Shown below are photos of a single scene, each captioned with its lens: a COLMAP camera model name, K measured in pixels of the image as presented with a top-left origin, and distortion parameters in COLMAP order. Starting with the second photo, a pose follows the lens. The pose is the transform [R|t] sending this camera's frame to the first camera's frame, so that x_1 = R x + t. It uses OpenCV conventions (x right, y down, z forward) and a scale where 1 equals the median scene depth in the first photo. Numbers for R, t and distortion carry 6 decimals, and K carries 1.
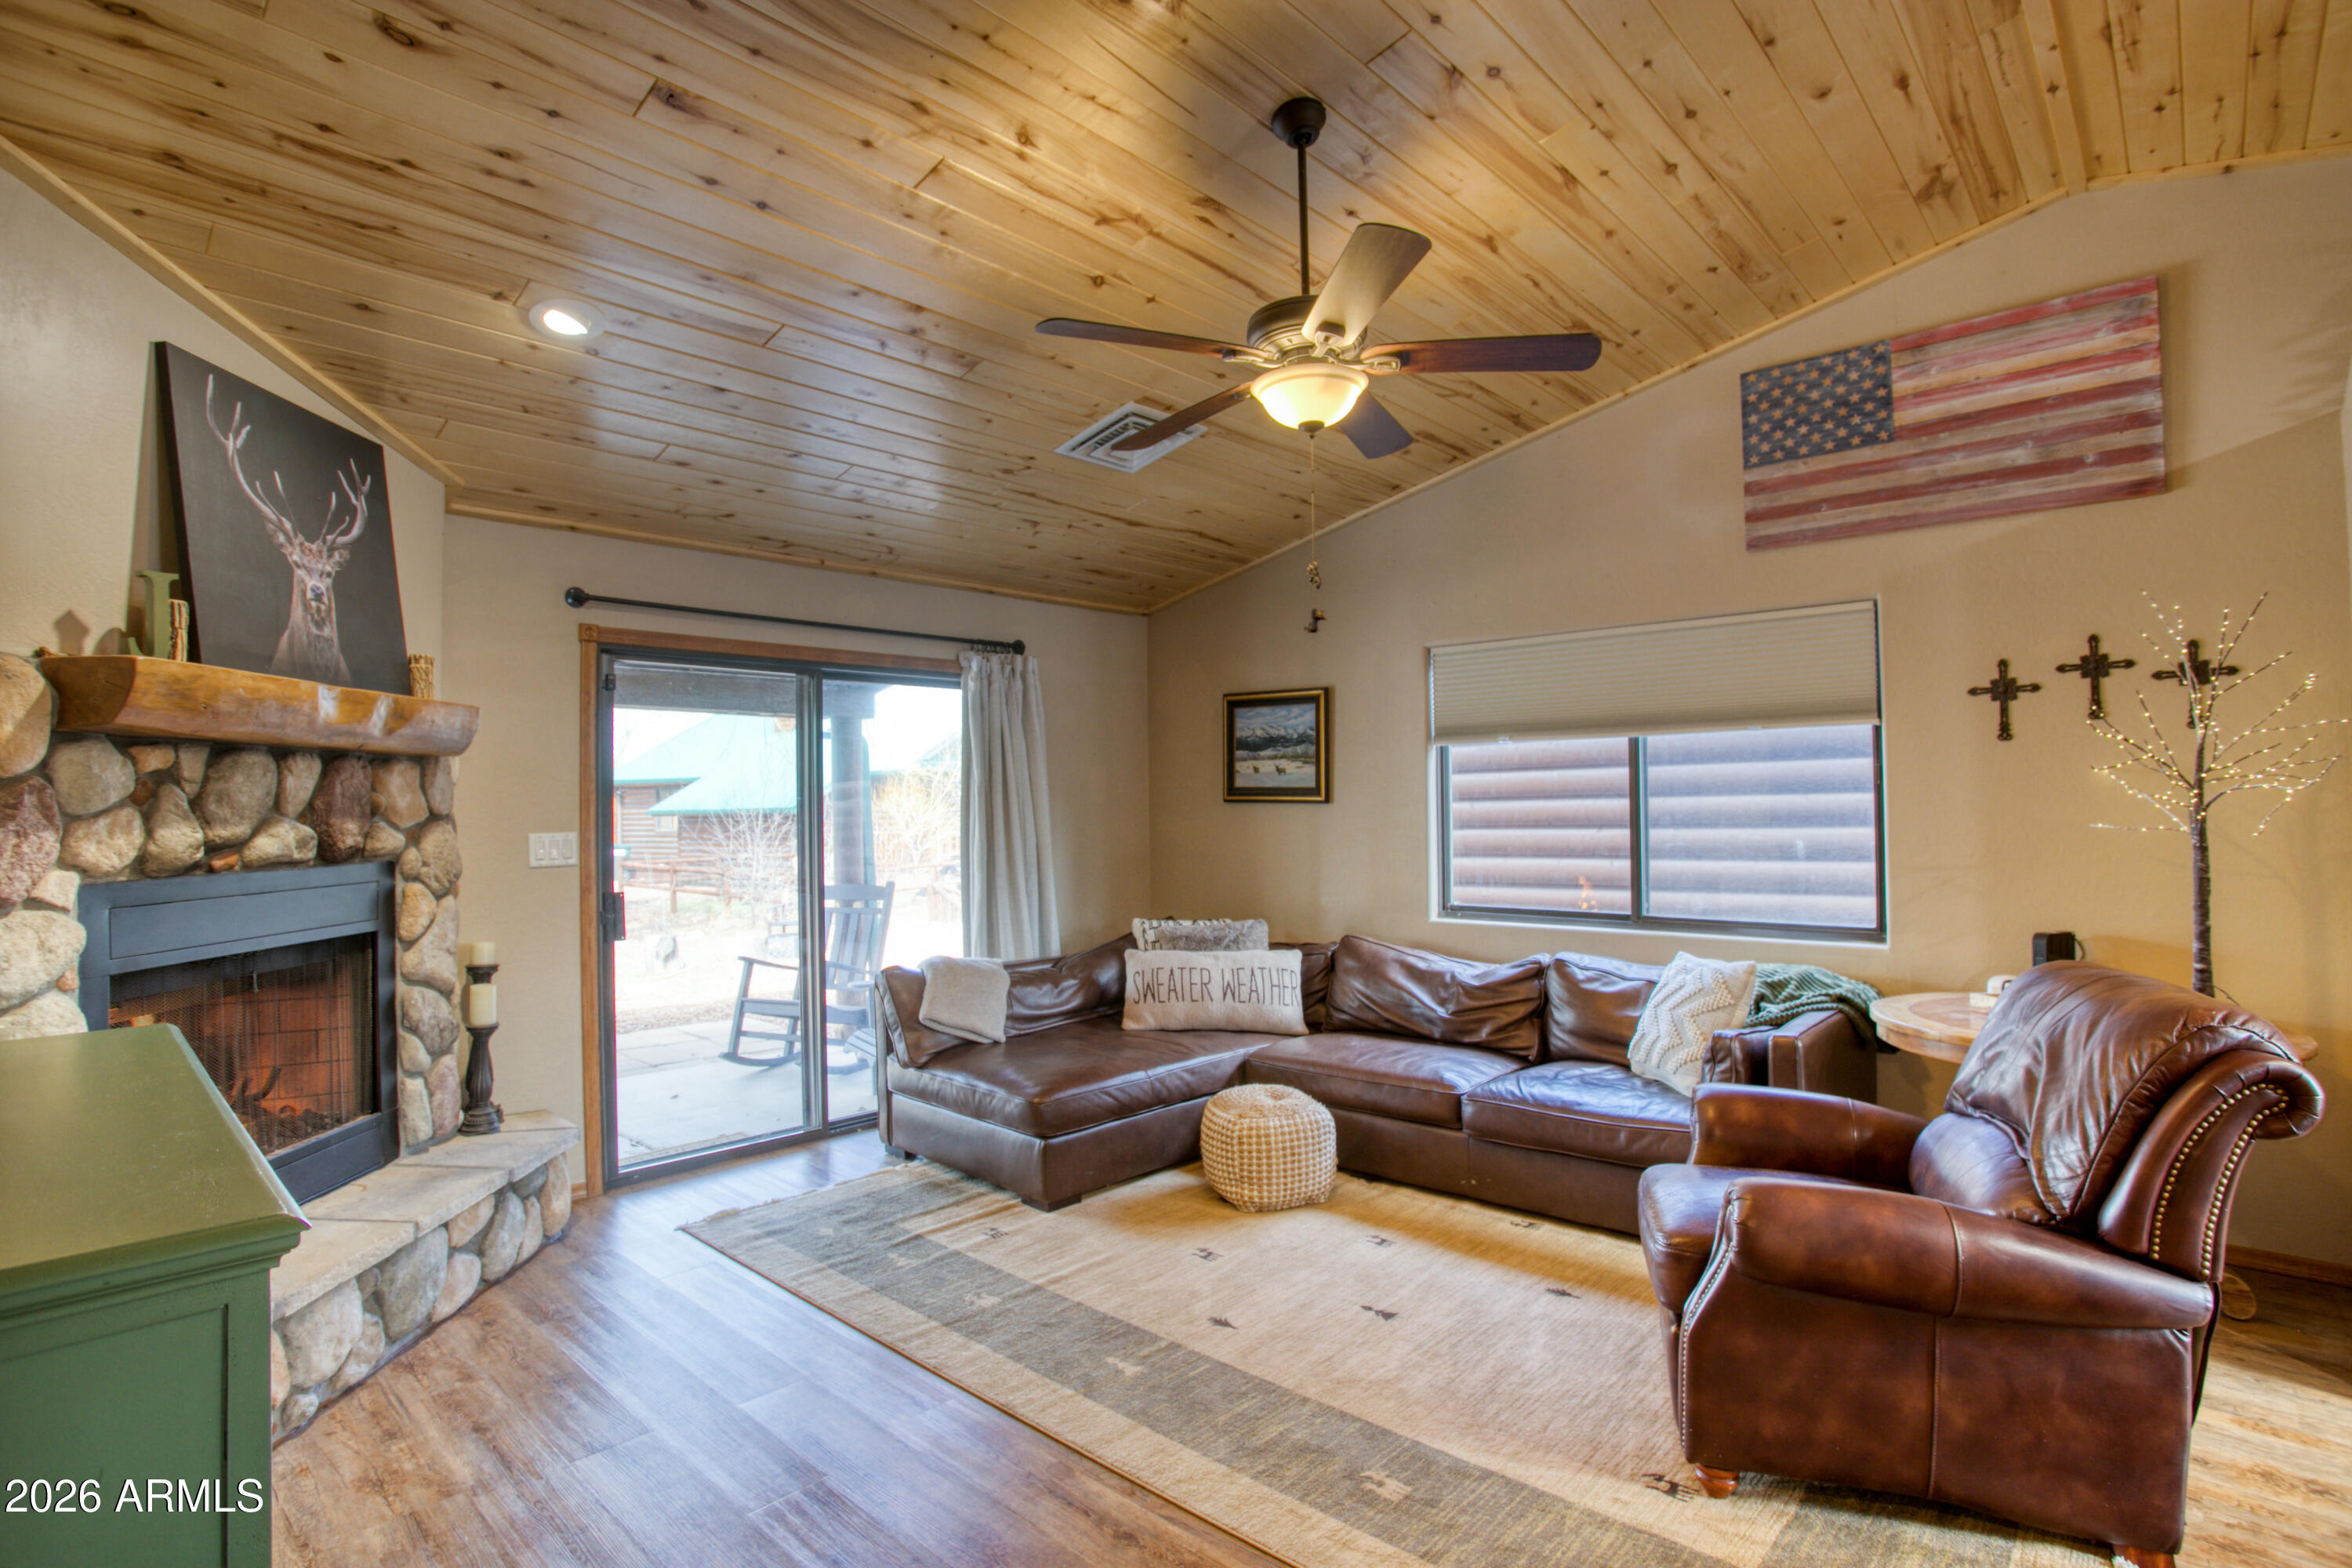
lens RADIAL K [[1157.4, 0, 1189.8], [0, 1157.4, 780.5], [0, 0, 1]] dist [-0.079051, 0.032175]
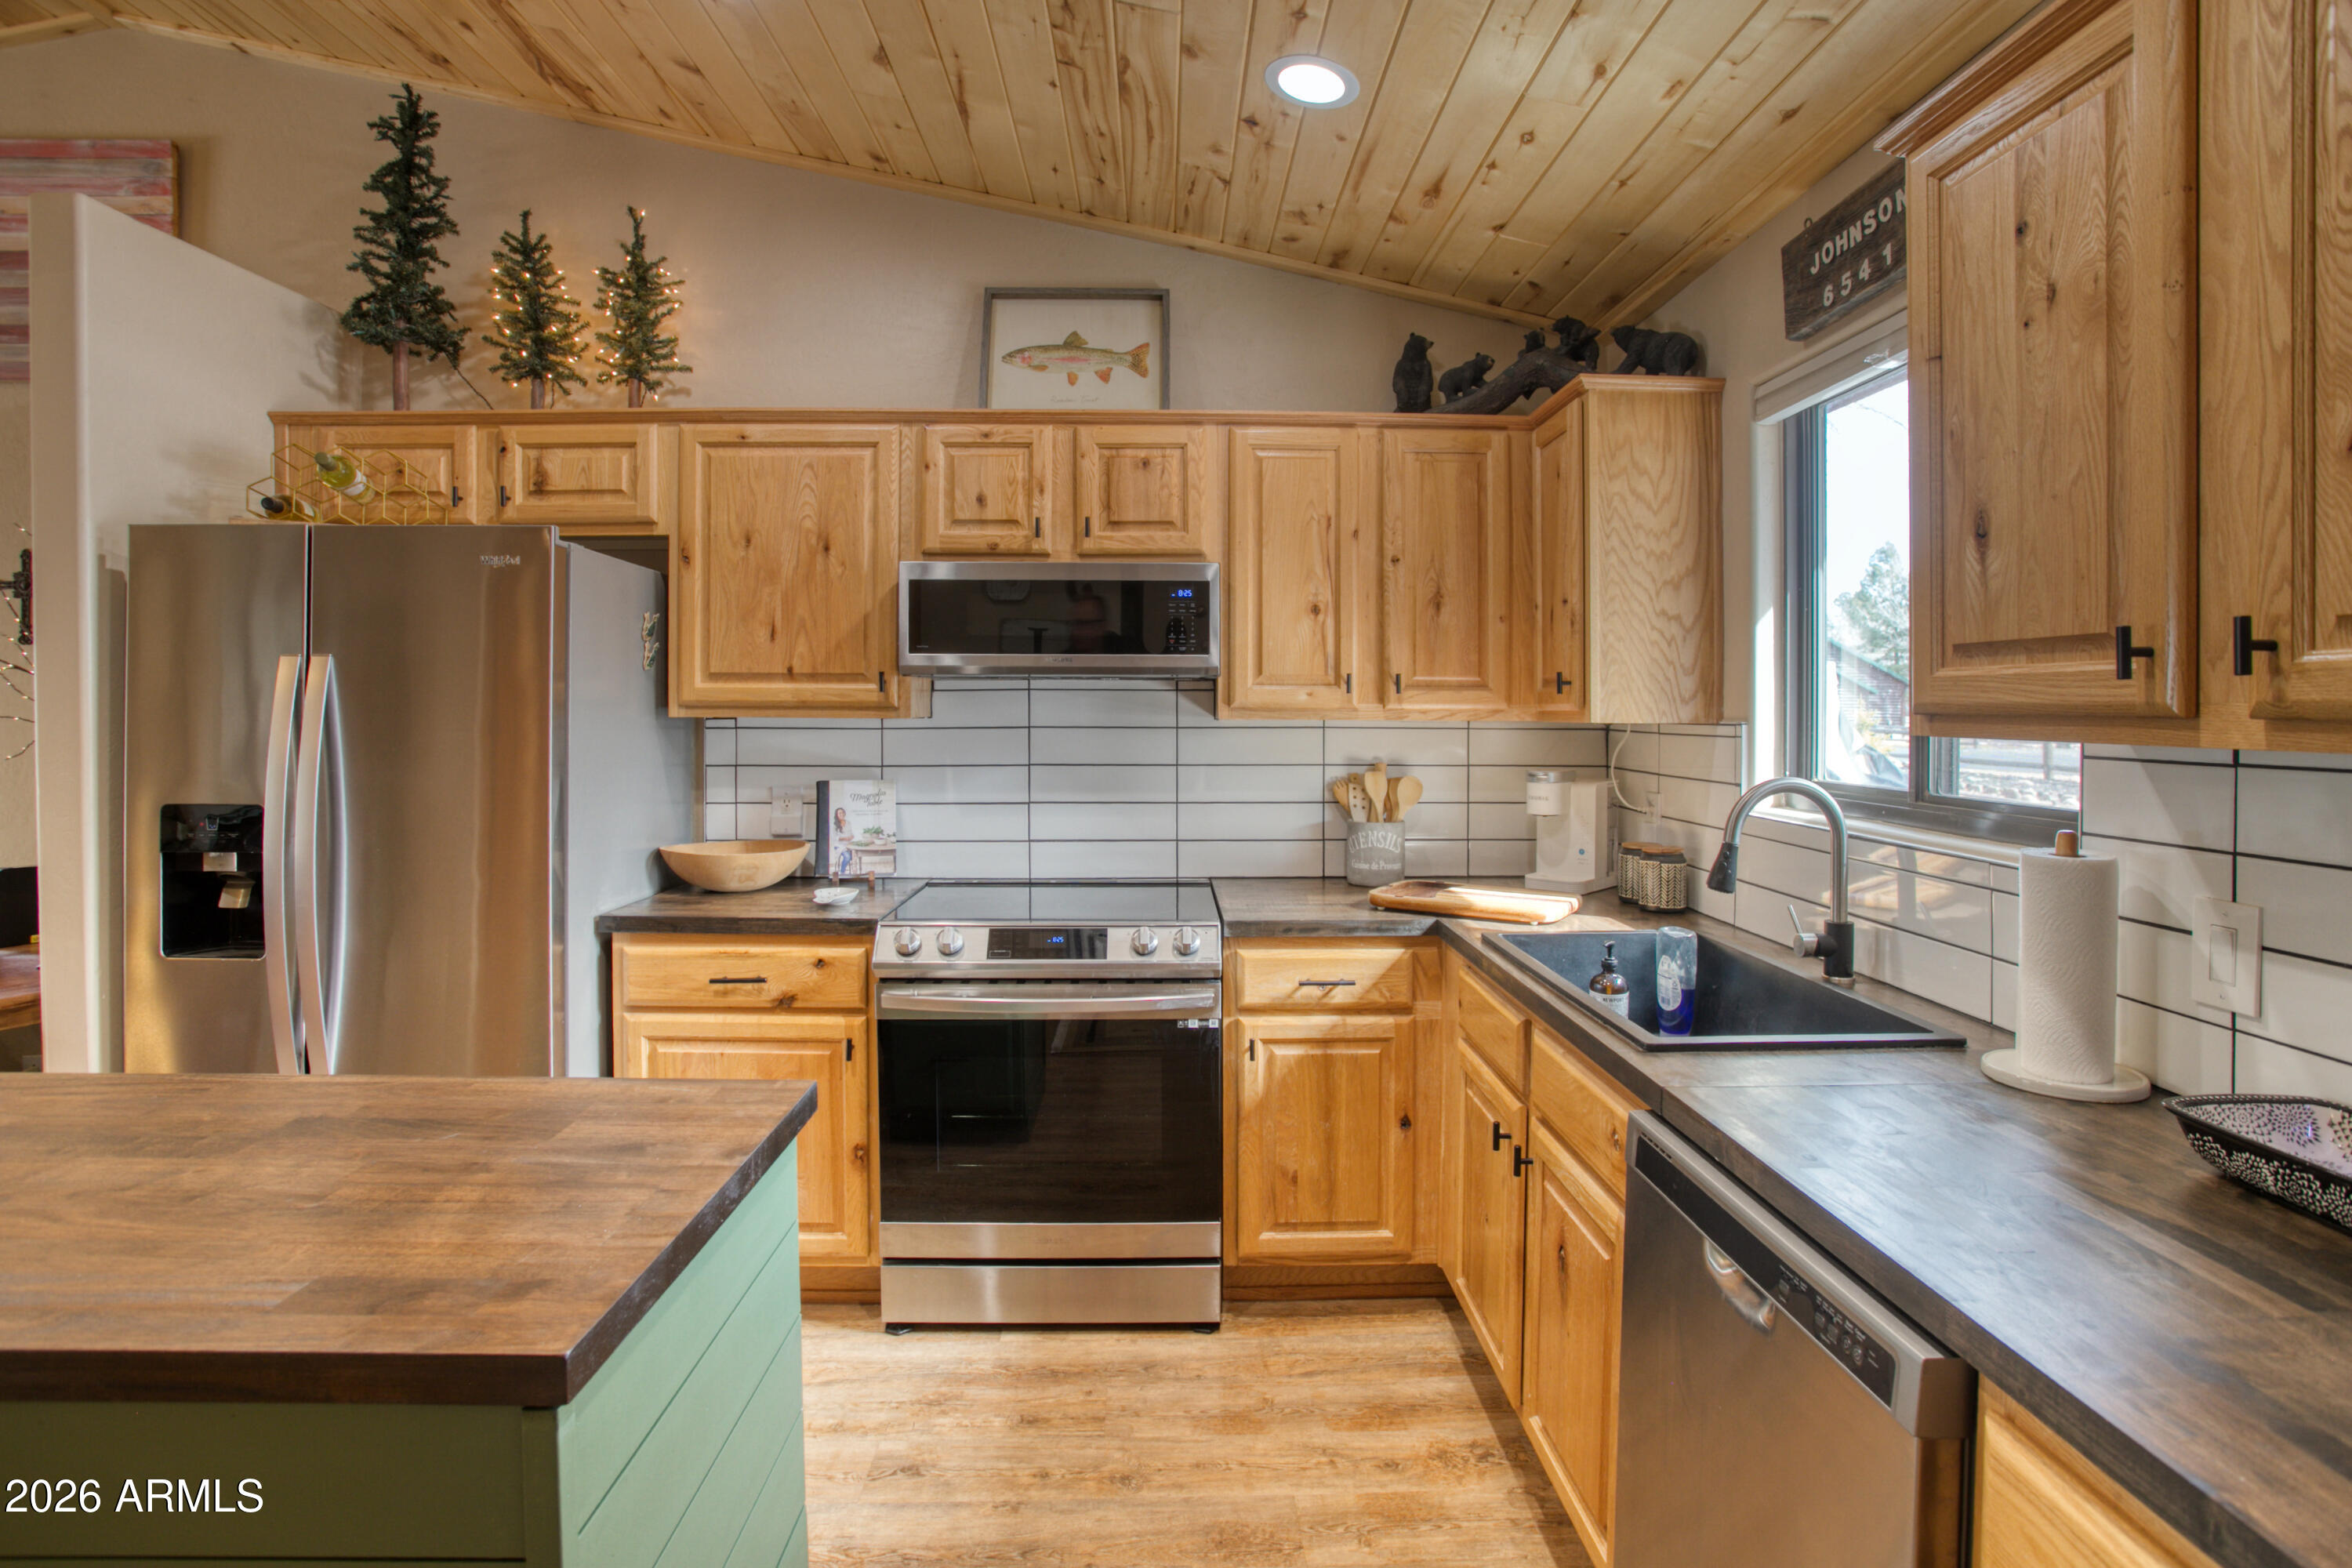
lens RADIAL K [[1199.0, 0, 1127.9], [0, 1199.0, 714.8], [0, 0, 1]] dist [-0.082247, 0.044735]
pose [[0.718439, 0.005731, 0.695566, 0.897326], [-0.027098, 0.999438, 0.019755, -0.027498], [-0.695062, -0.033041, 0.718190, -0.287409]]
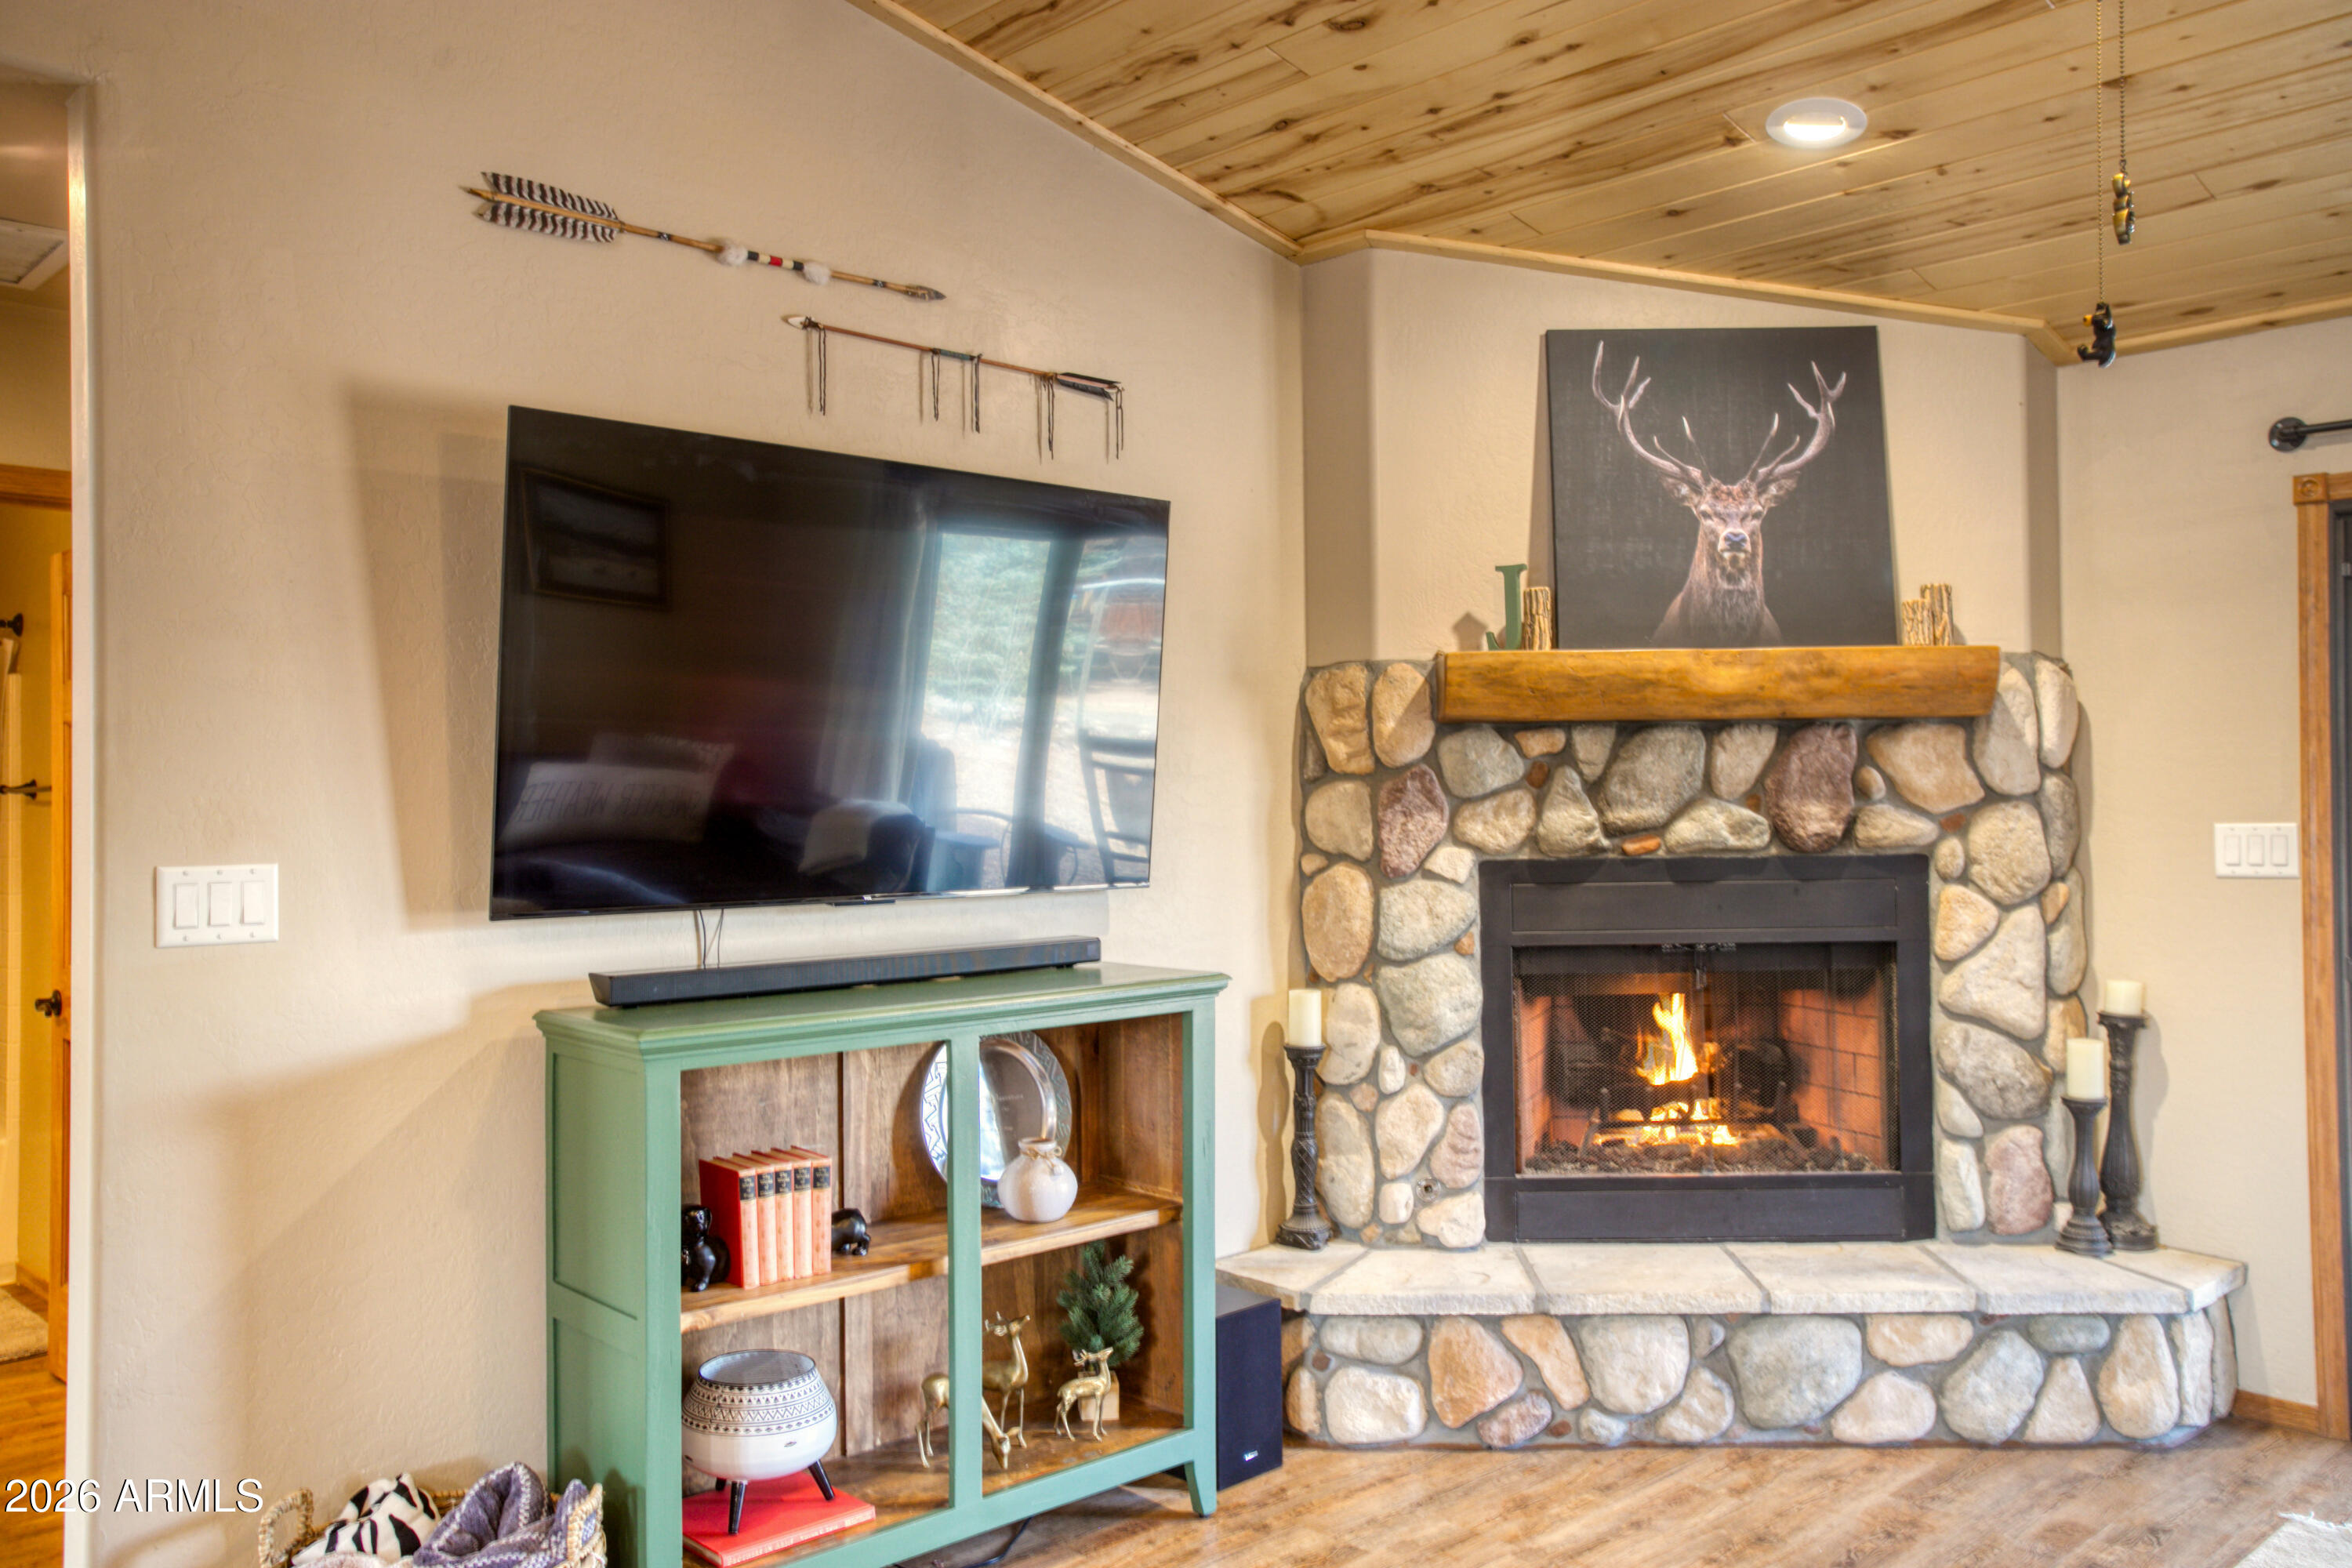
lens RADIAL K [[1848.9, 0, 1180.3], [0, 1848.9, 776.6], [0, 0, 1]] dist [-0.043566, 0.086556]
pose [[-0.072260, 0.002210, -0.997383, 0.623939], [0.034943, 0.999389, -0.000317, 0.000504], [0.996773, -0.034875, -0.072293, 0.612107]]
